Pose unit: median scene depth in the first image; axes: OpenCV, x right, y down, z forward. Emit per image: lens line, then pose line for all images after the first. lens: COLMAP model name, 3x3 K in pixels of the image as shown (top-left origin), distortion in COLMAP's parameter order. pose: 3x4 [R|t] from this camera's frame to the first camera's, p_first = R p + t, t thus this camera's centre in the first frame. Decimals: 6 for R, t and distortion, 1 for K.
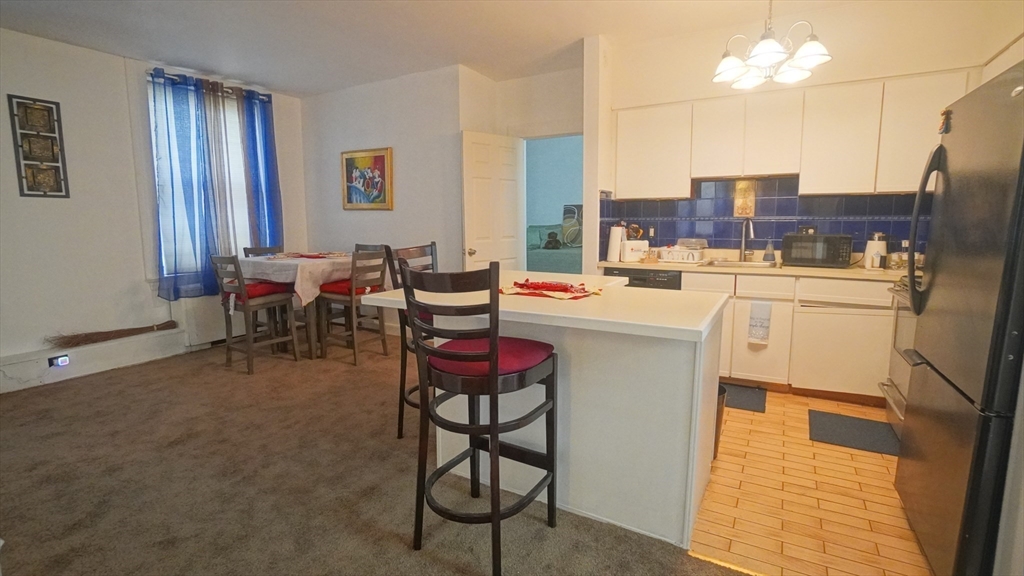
lens RADIAL K [[476.4, 0, 504.9], [0, 476.4, 280.8], [0, 0, 1]] dist [-0.054818, 0.015171]
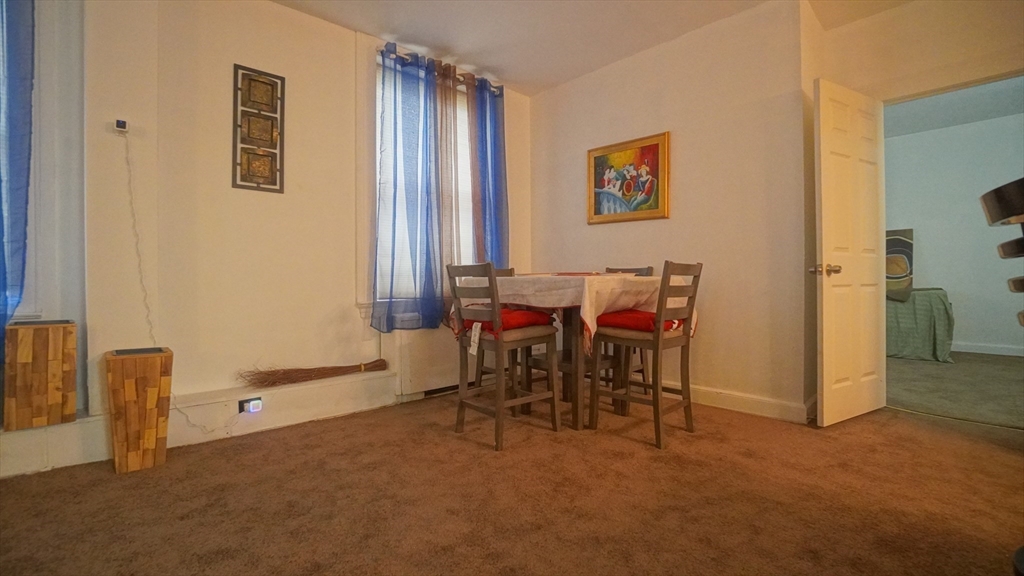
lens RADIAL K [[455.0, 0, 505.2], [0, 455.0, 280.1], [0, 0, 1]] dist [-0.056997, 0.016012]
pose [[0.957347, 0.000302, -0.288940, -0.356657], [-0.037726, 0.991570, -0.123960, 0.046457], [0.286467, 0.129574, 0.949288, 0.390007]]
